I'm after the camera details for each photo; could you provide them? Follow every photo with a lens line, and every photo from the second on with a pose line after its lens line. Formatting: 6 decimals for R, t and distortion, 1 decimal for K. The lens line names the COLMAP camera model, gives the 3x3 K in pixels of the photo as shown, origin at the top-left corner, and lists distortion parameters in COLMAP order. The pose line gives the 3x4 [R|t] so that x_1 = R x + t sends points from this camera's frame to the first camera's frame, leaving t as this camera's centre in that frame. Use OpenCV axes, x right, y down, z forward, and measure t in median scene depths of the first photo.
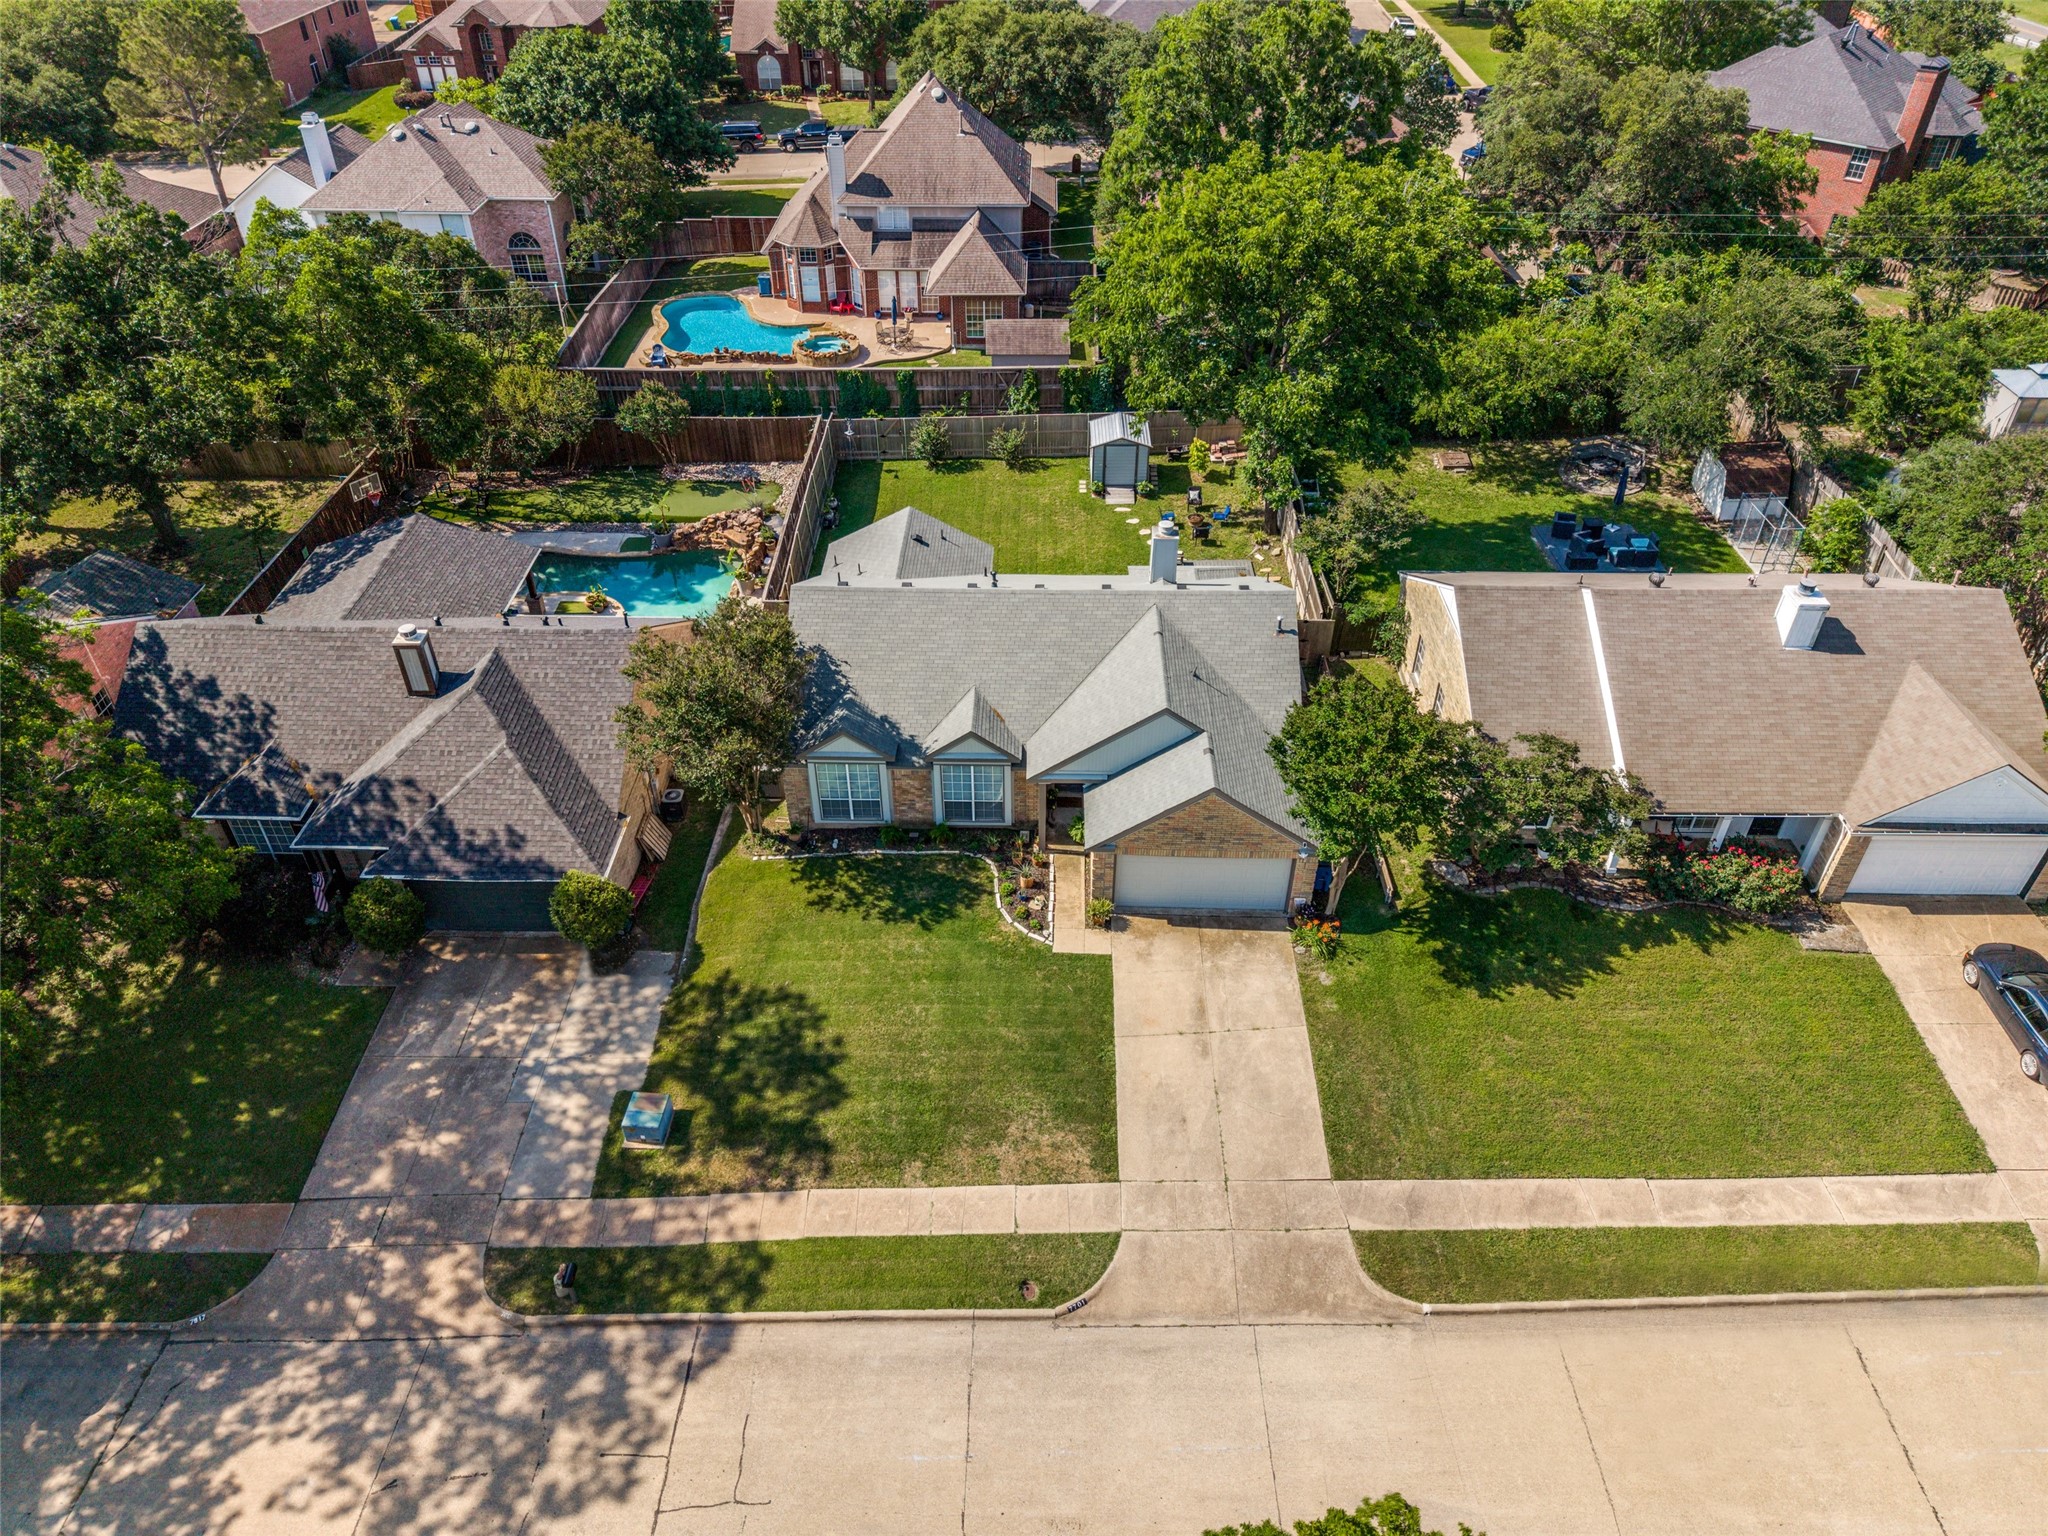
lens RADIAL K [[1362.7, 0, 1016.1], [0, 1362.7, 765.8], [0, 0, 1]] dist [0.082146, -0.096494]
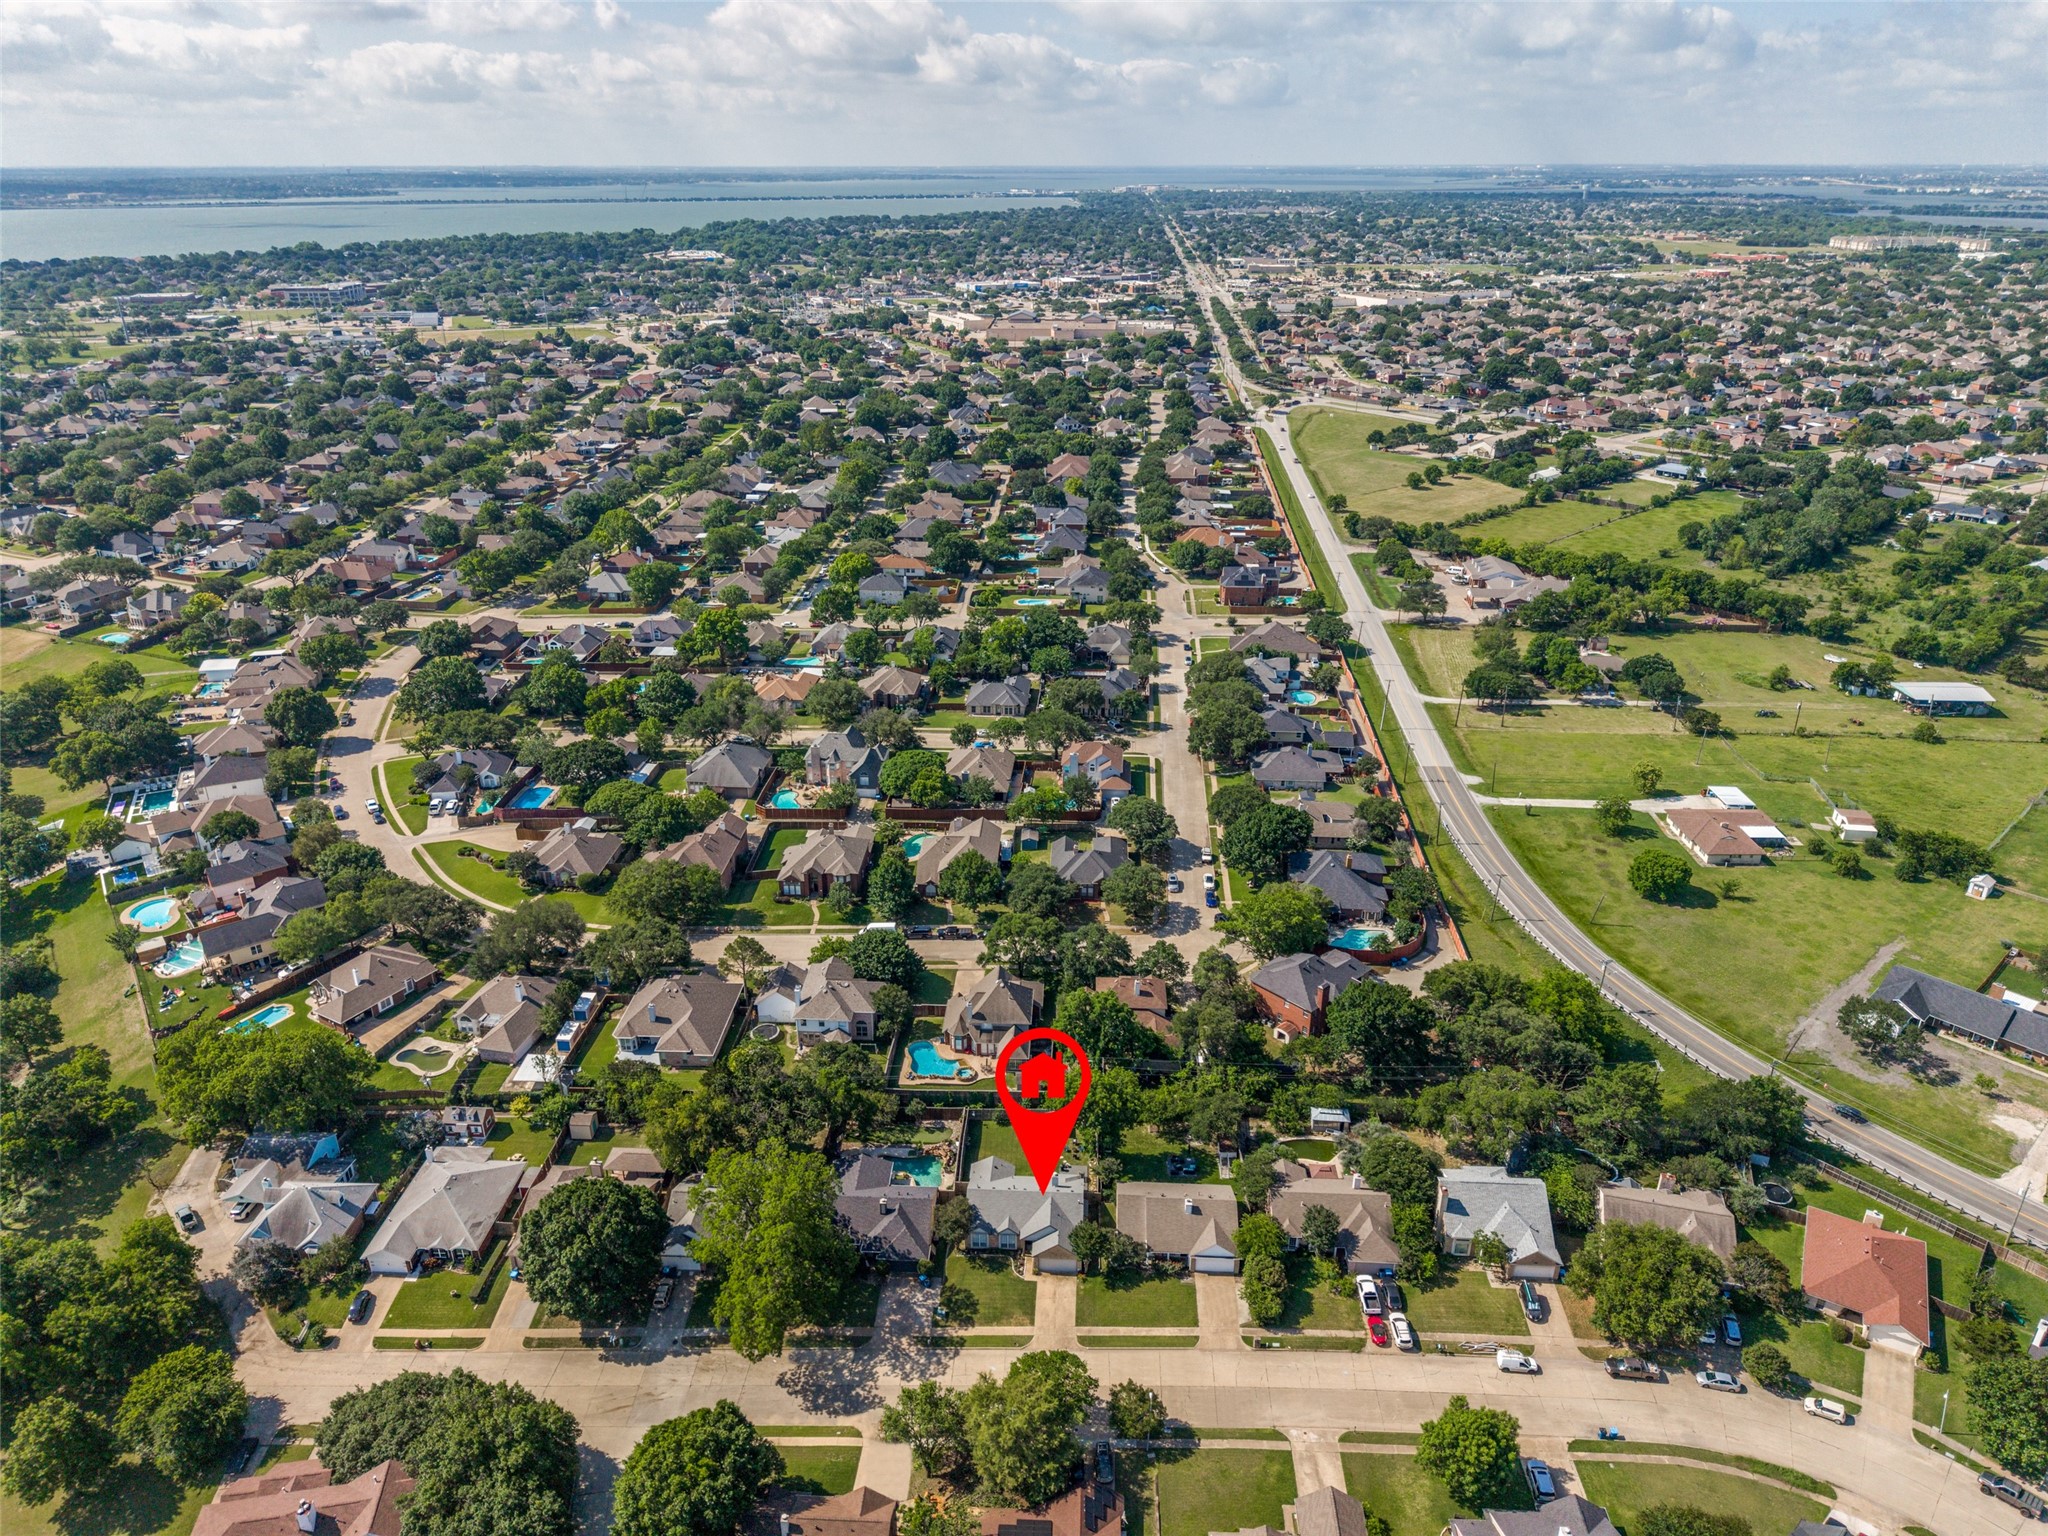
lens RADIAL K [[1362.7, 0, 1016.1], [0, 1362.7, 765.8], [0, 0, 1]] dist [0.082146, -0.096494]
pose [[0.999363, 0.011728, -0.033714, 0.131002], [-0.019602, 0.969638, -0.243756, -0.402735], [0.029832, 0.244262, 0.969250, -3.817874]]
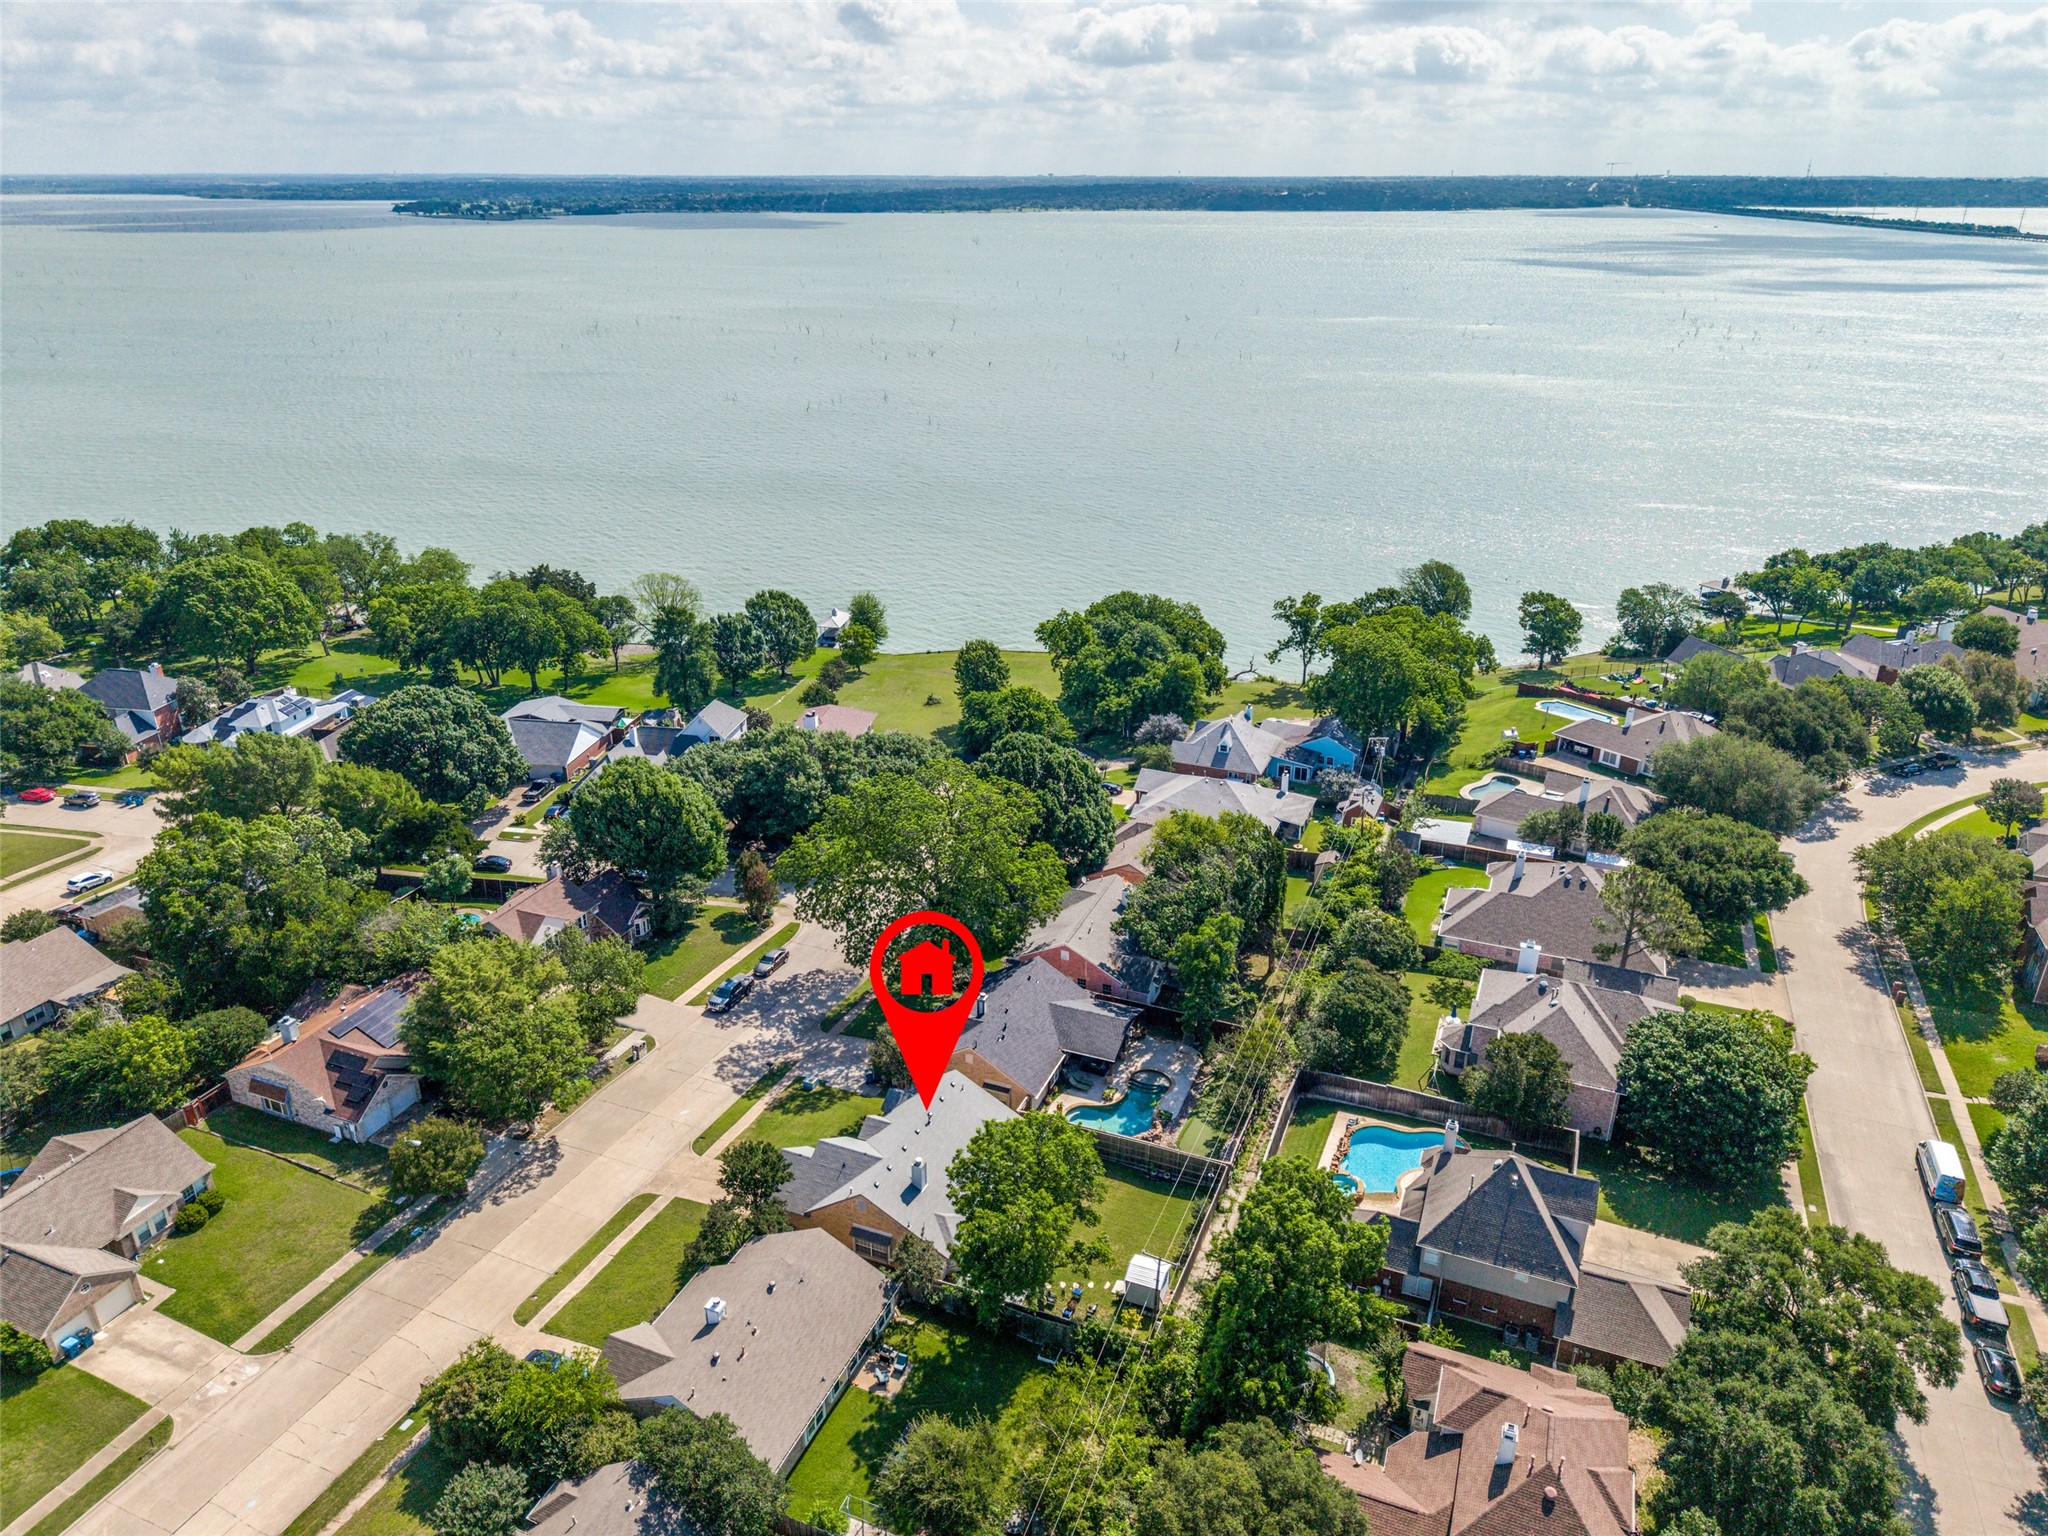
lens RADIAL K [[1362.7, 0, 1016.1], [0, 1362.7, 765.8], [0, 0, 1]] dist [0.082146, -0.096494]
pose [[-0.363314, 0.369010, -0.855473, 1.932280], [-0.573415, 0.635135, 0.517492, -2.045058], [0.734301, 0.678553, -0.019158, 0.801786]]
